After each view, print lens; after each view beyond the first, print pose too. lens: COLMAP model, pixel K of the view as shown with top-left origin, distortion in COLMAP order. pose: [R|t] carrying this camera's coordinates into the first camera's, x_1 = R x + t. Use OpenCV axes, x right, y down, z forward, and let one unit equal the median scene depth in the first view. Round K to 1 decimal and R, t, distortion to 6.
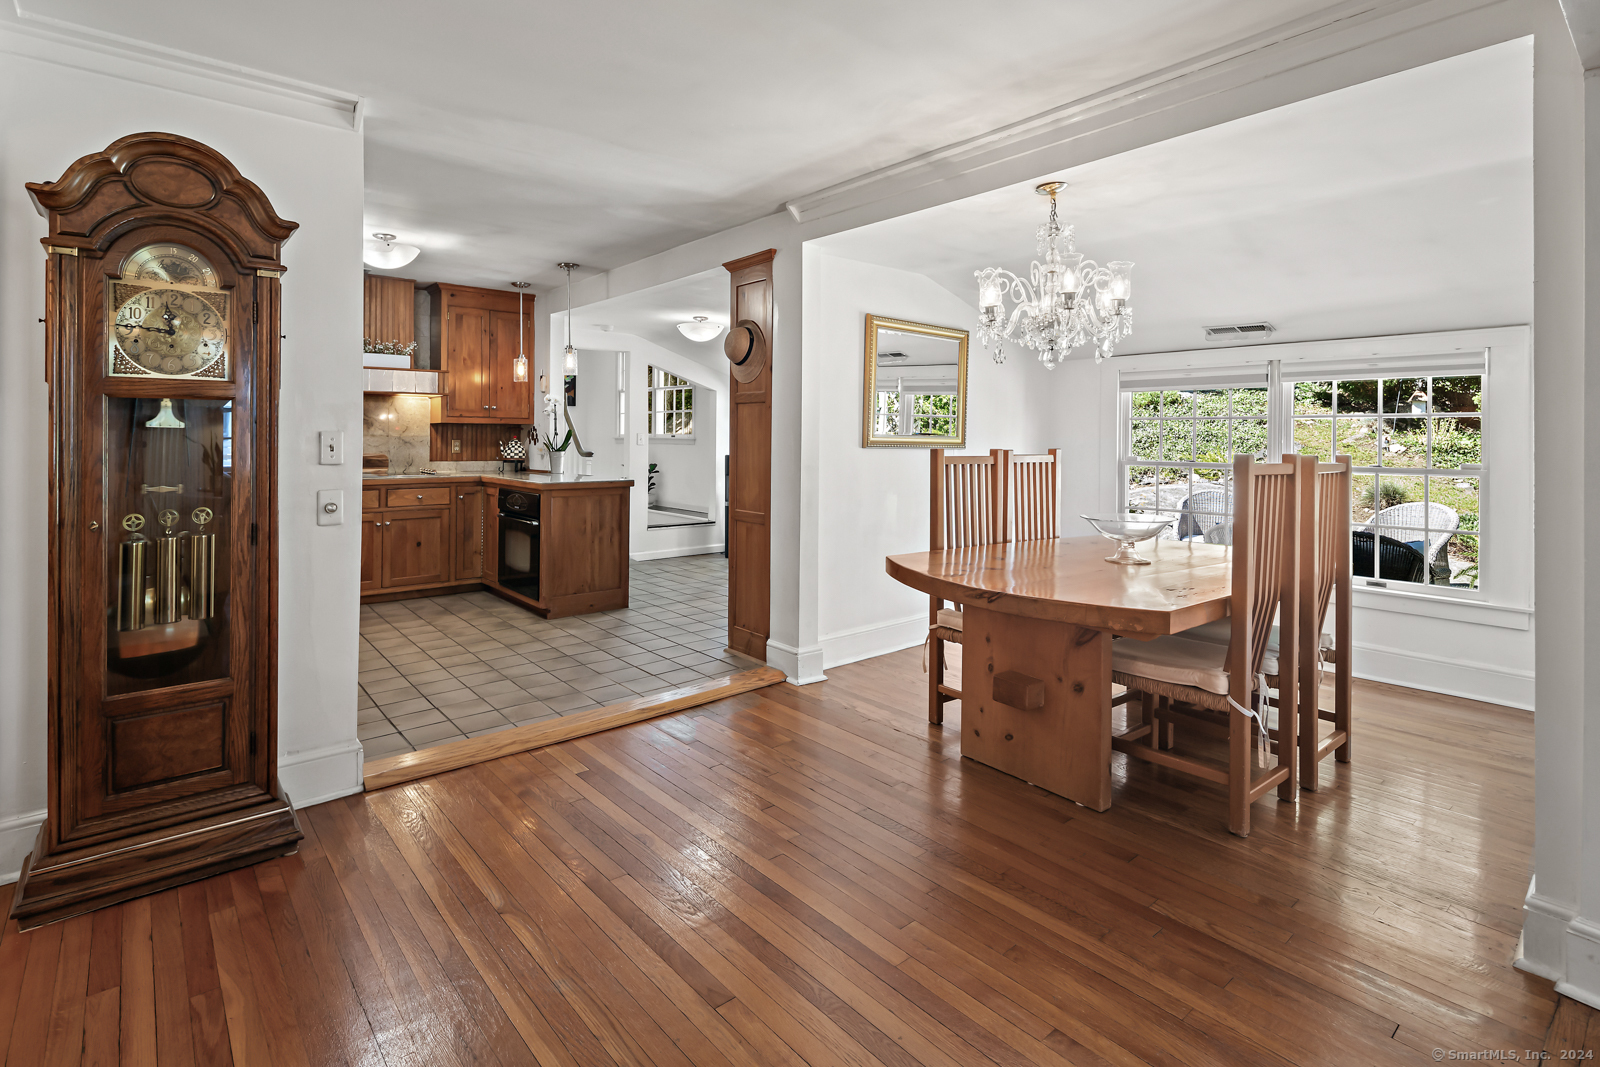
lens RADIAL K [[775.2, 0, 793.5], [0, 775.2, 435.5], [0, 0, 1]] dist [0.003232, -0.003413]
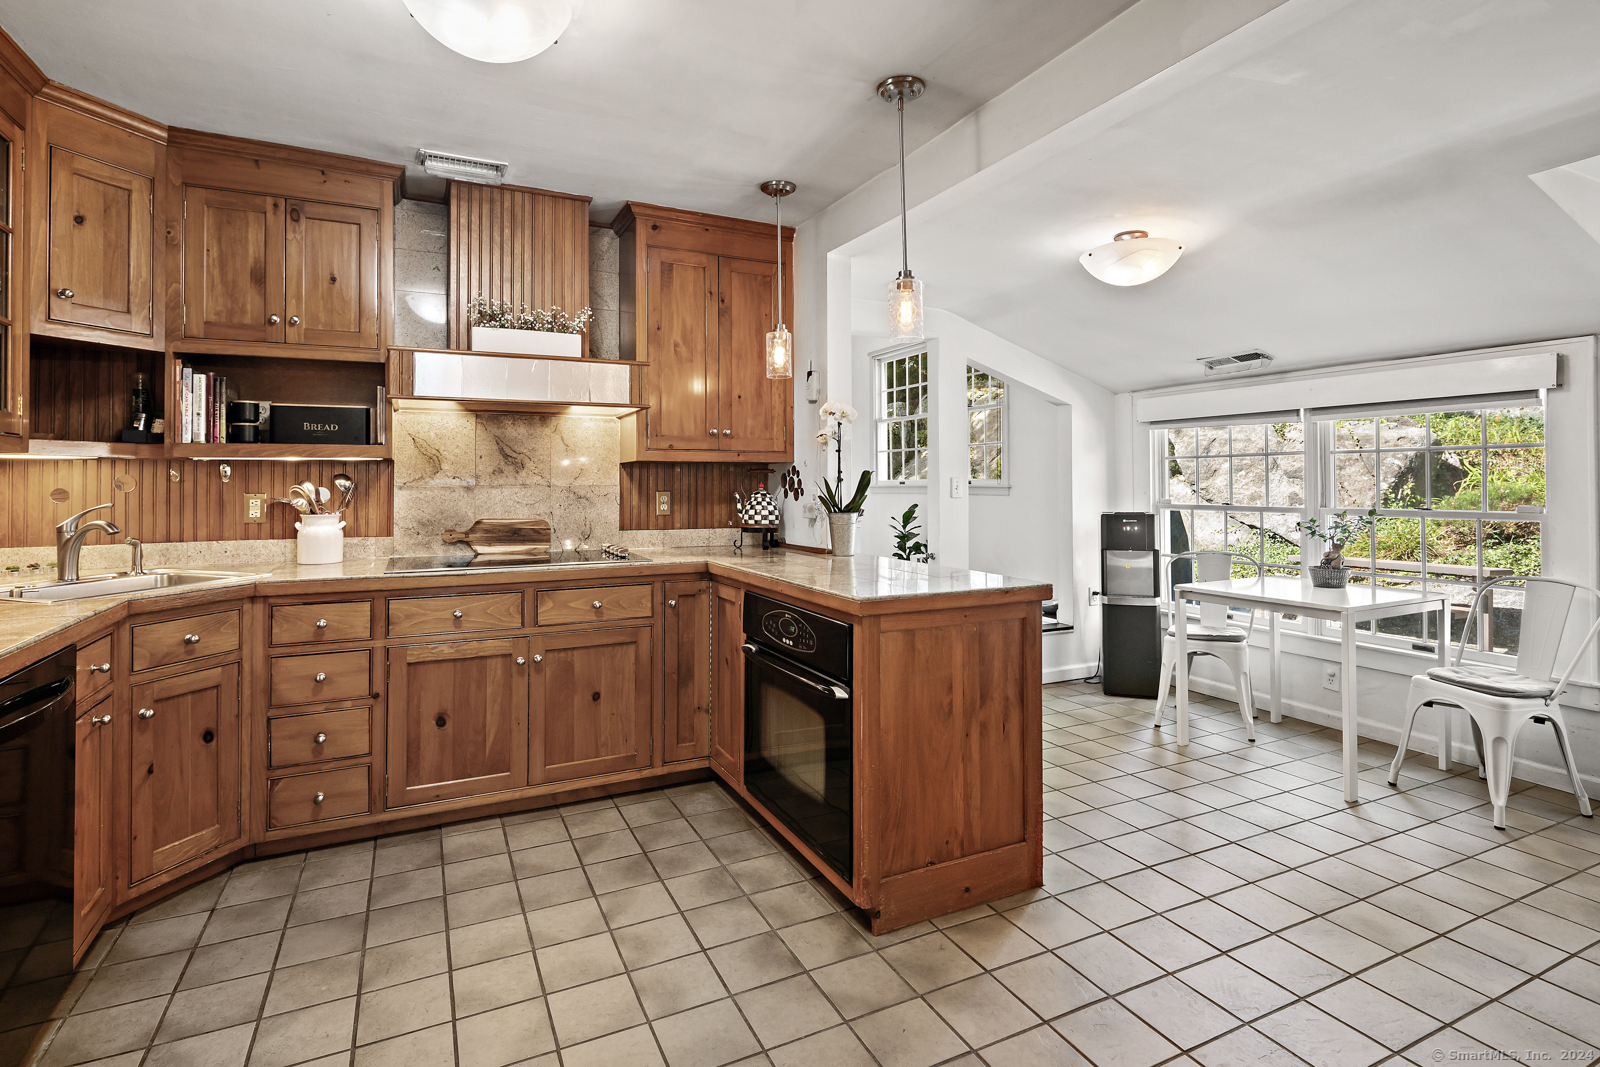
lens RADIAL K [[775.2, 0, 793.1], [0, 775.2, 469.4], [0, 0, 1]] dist [0.003232, -0.003413]
pose [[0.969901, -0.013470, -0.243127, -0.220533], [0.009069, 0.999774, -0.019212, 0.001140], [0.243330, 0.016429, 0.969804, 0.509577]]
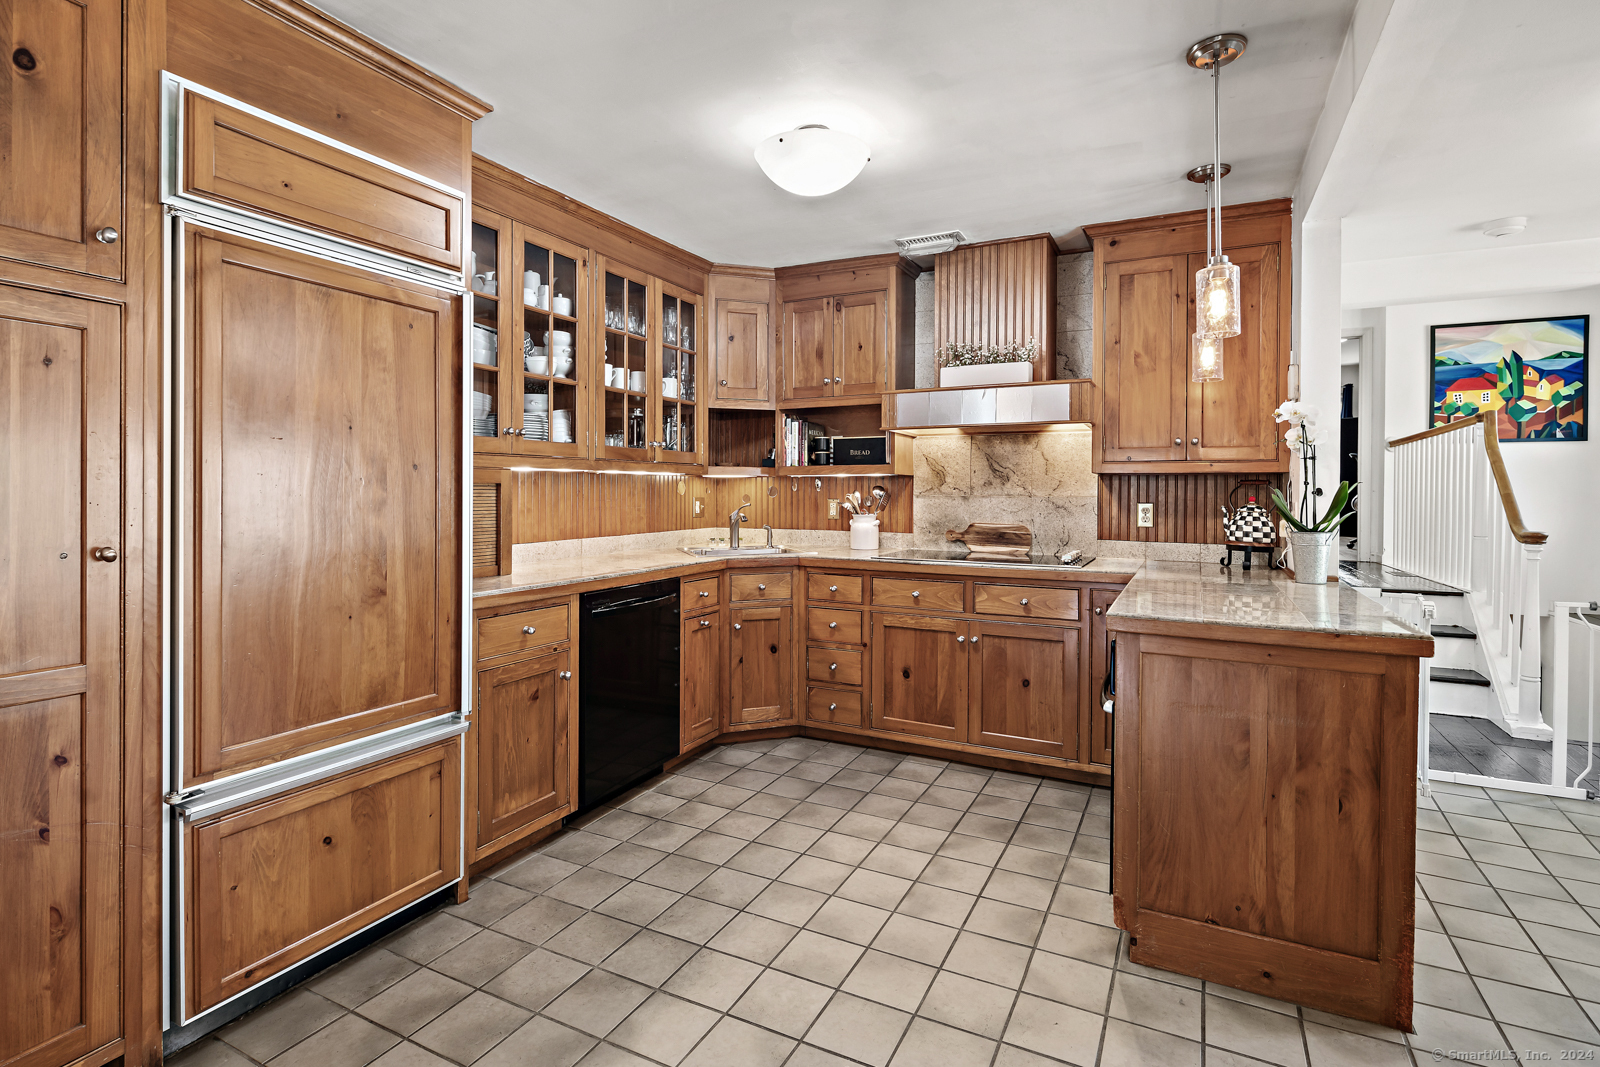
lens RADIAL K [[775.2, 0, 809.9], [0, 775.2, 494.3], [0, 0, 1]] dist [0.003232, -0.003413]
pose [[0.397109, -0.000398, -0.917771, -0.016443], [-0.003124, 0.999994, -0.001785, 0.000908], [0.917766, 0.003576, 0.397105, 0.595499]]
